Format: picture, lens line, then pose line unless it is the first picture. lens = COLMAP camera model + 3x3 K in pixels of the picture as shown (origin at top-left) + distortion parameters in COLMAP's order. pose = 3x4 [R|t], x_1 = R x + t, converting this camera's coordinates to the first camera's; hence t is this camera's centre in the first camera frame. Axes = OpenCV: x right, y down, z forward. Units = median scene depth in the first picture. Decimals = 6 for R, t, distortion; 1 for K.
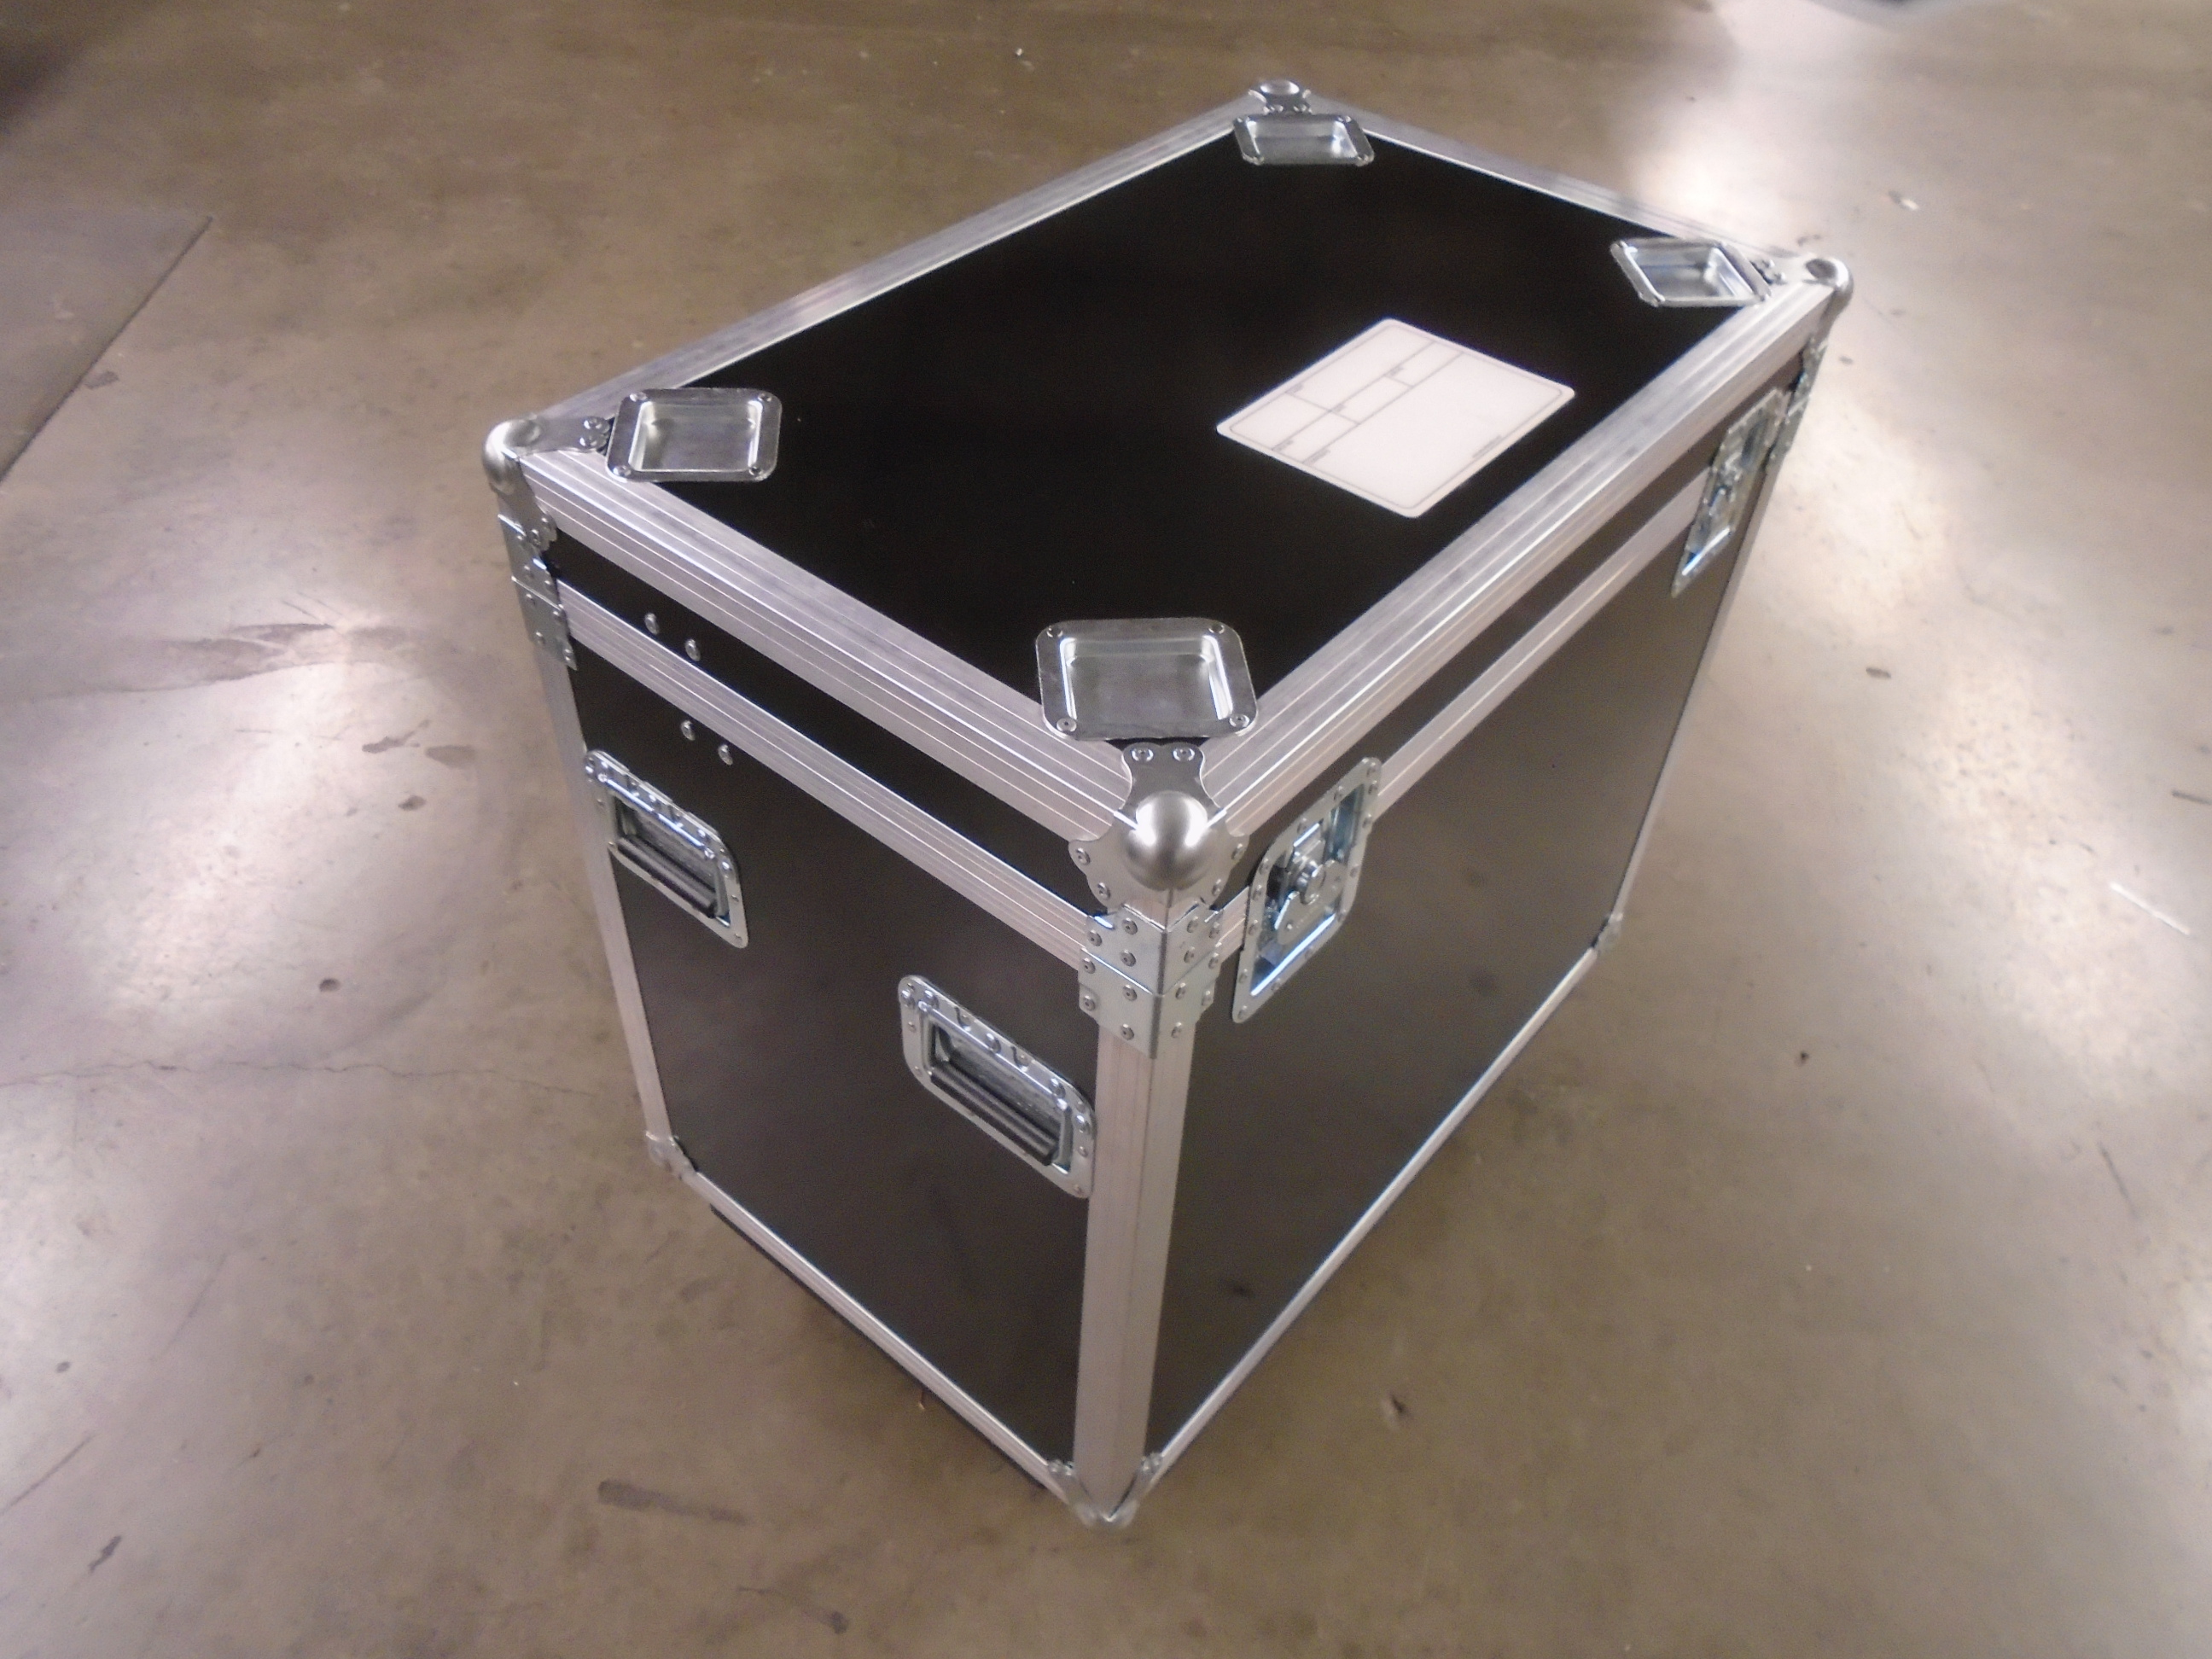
lens RADIAL K [[1714.8, 0, 1111.5], [0, 1714.8, 762.4], [0, 0, 1]] dist [-0.009155, -0.004010]
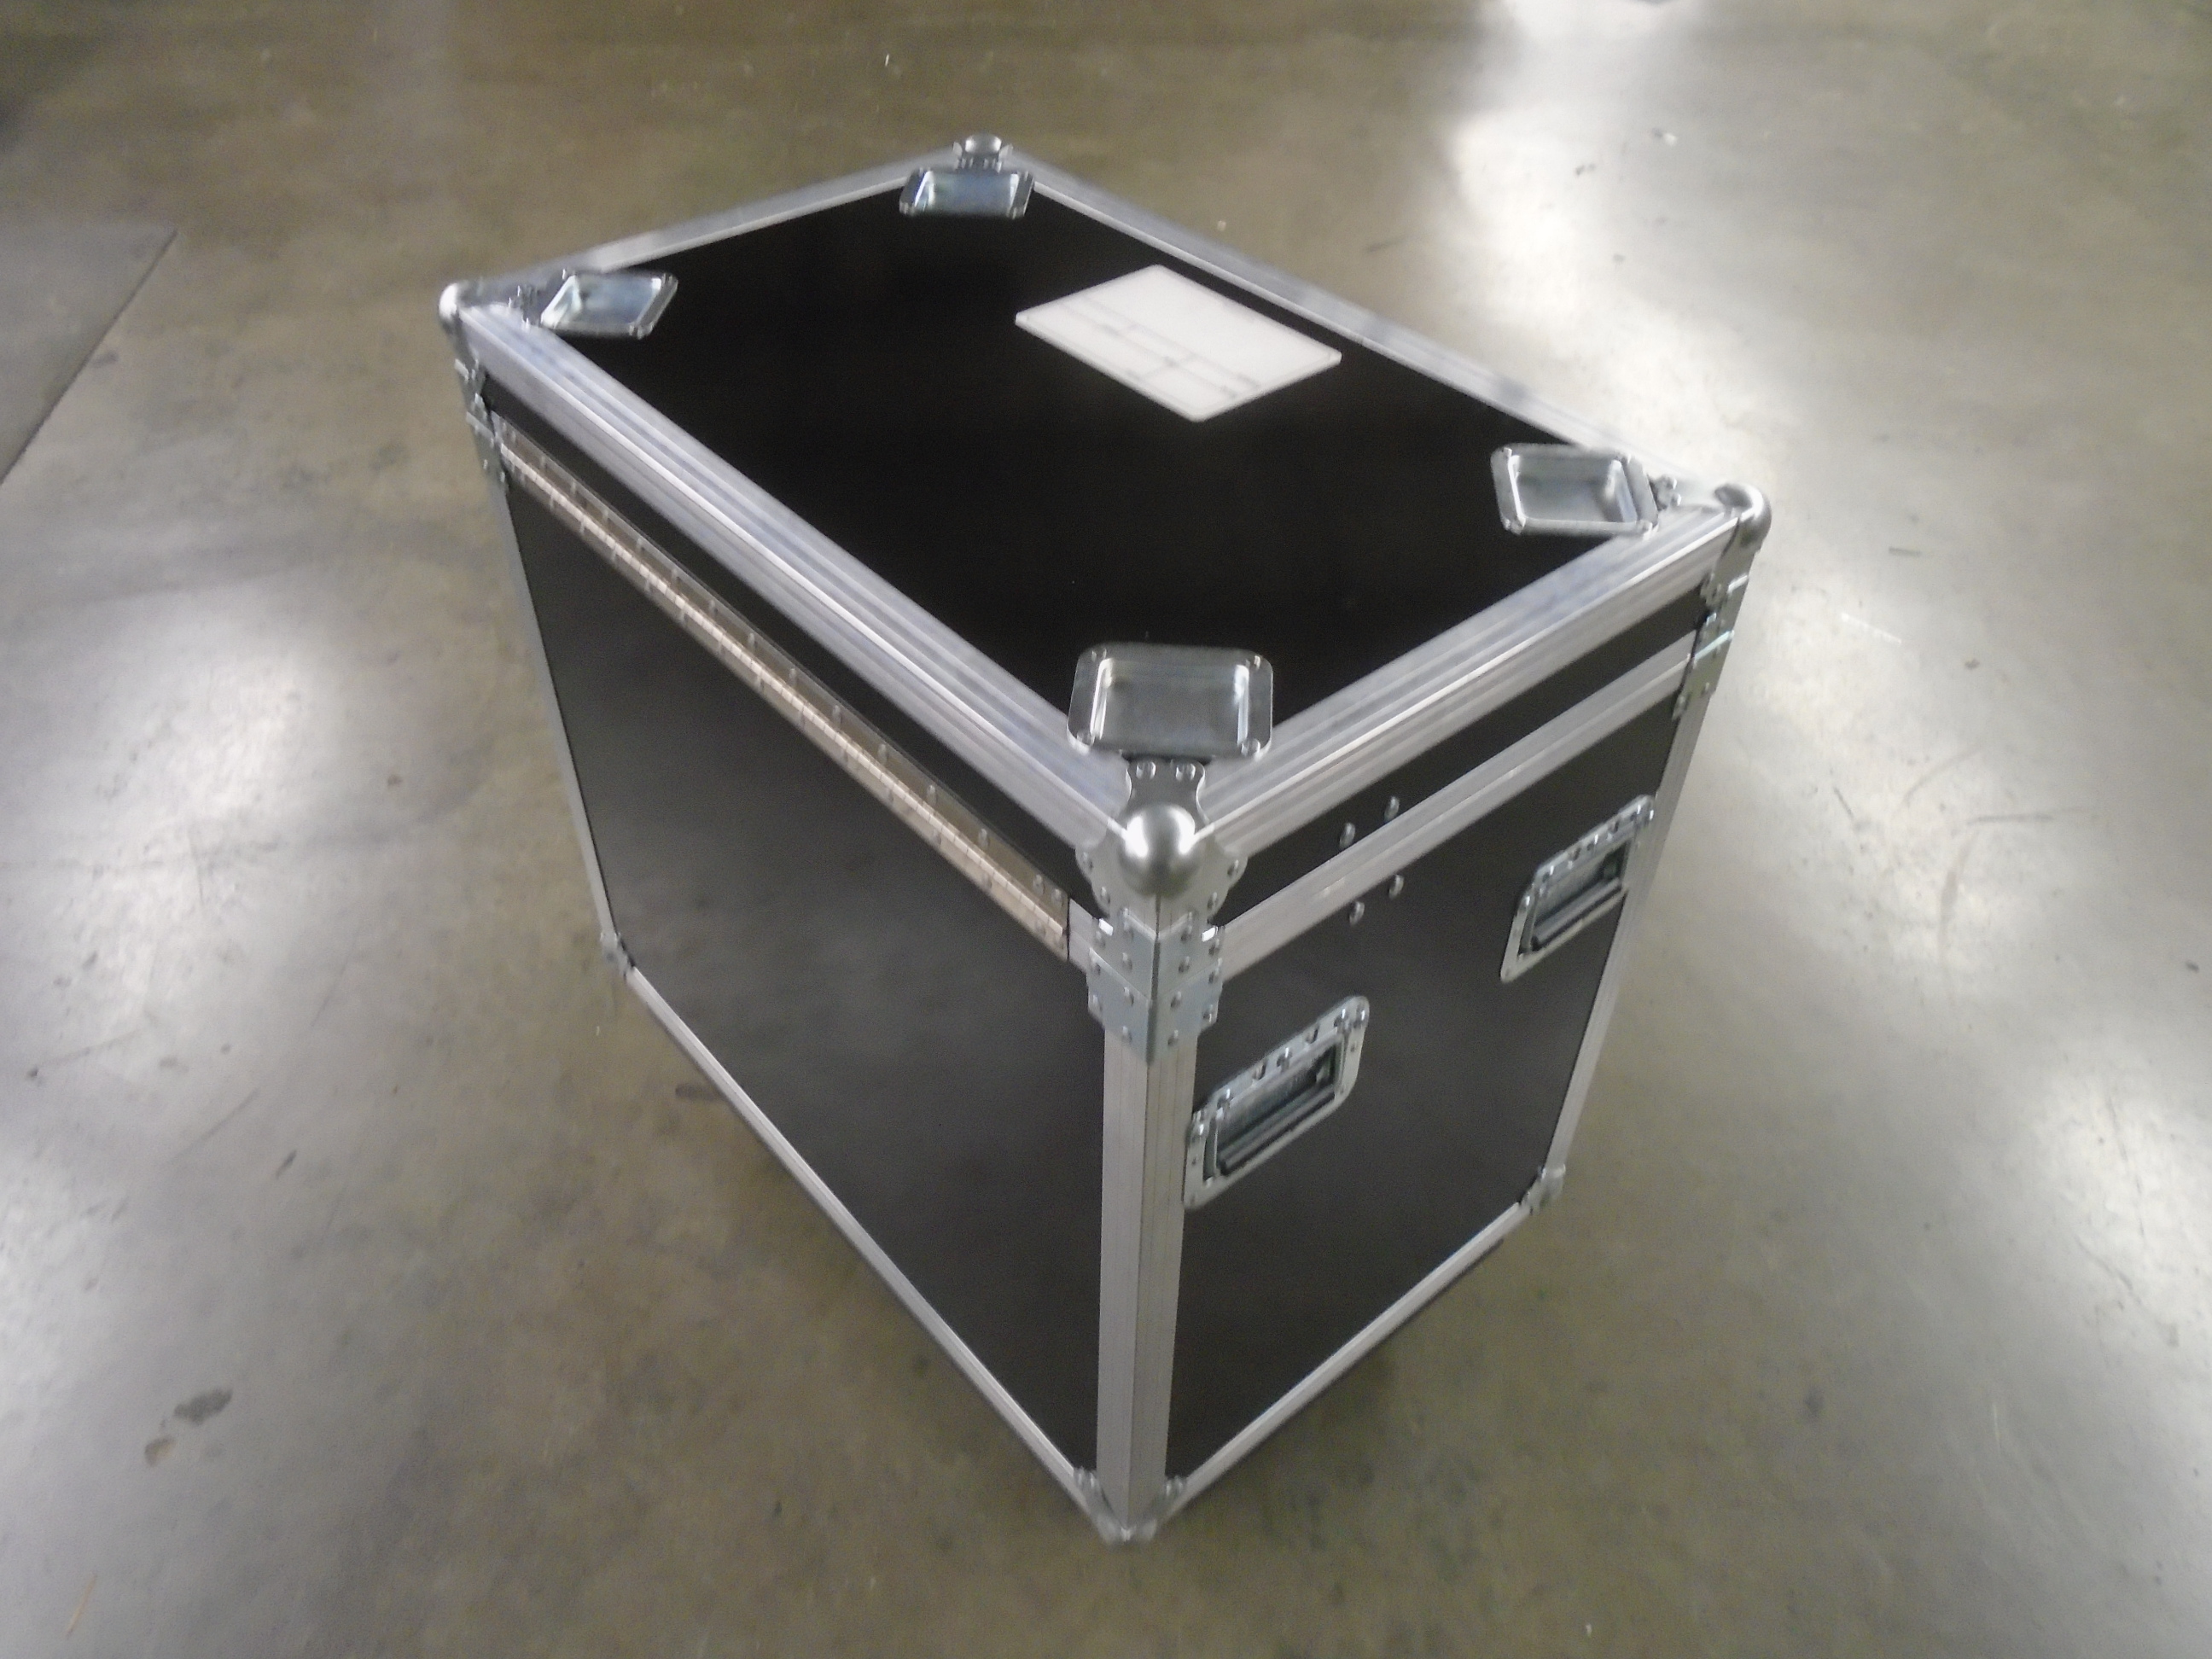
lens RADIAL K [[1714.8, 0, 1111.5], [0, 1714.8, 762.4], [0, 0, 1]] dist [-0.009155, -0.004010]
pose [[0.994862, -0.080296, 0.061661, -0.025335], [0.082489, 0.996016, -0.033886, 0.169352], [-0.058694, 0.038798, 0.997522, -0.195665]]
